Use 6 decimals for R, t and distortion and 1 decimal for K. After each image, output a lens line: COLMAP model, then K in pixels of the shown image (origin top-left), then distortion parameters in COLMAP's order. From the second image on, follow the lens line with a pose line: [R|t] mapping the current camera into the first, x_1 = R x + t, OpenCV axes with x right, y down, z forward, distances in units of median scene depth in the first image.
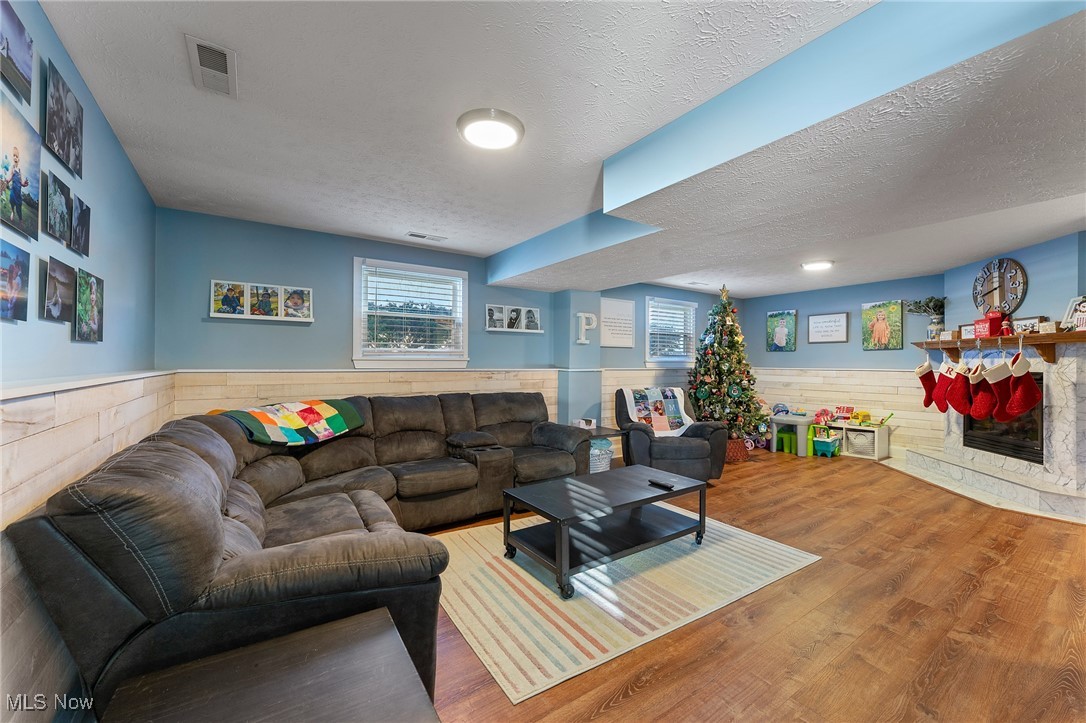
lens RADIAL K [[435.1, 0, 546.5], [0, 435.1, 359.5], [0, 0, 1]] dist [-0.003868, 0.000114]
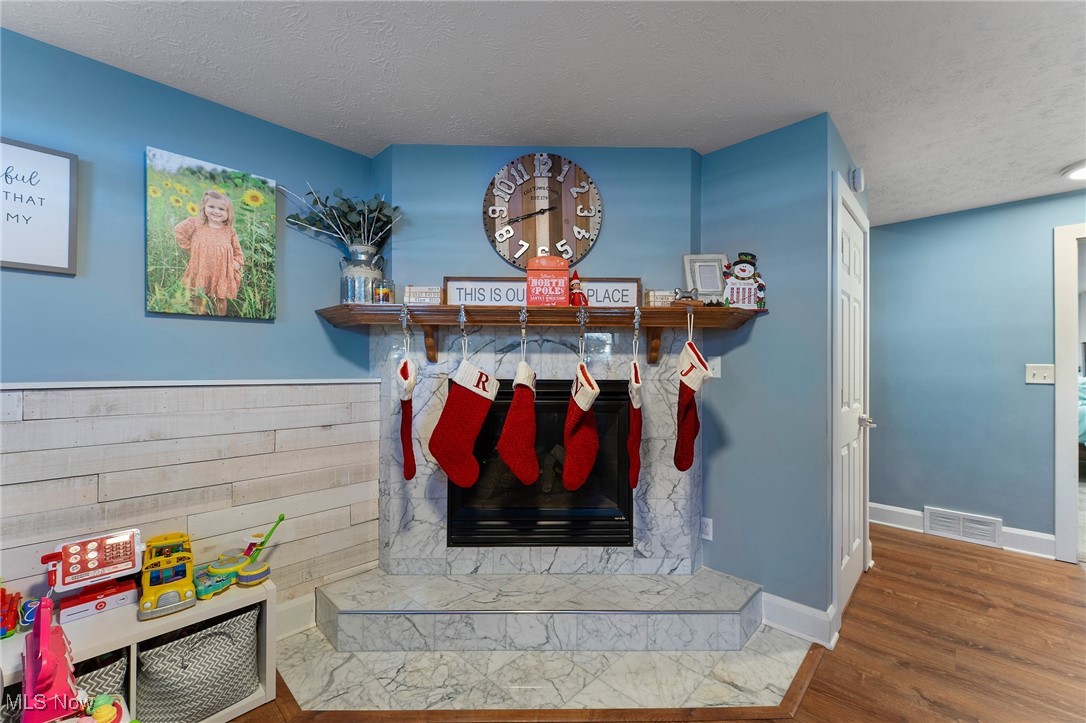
lens RADIAL K [[435.1, 0, 545.2], [0, 435.1, 363.6], [0, 0, 1]] dist [-0.003868, 0.000114]
pose [[-0.188187, 0.001816, 0.982131, 0.479365], [-0.014957, 0.999877, -0.004714, 0.009956], [-0.982019, -0.015577, -0.188137, 0.944898]]
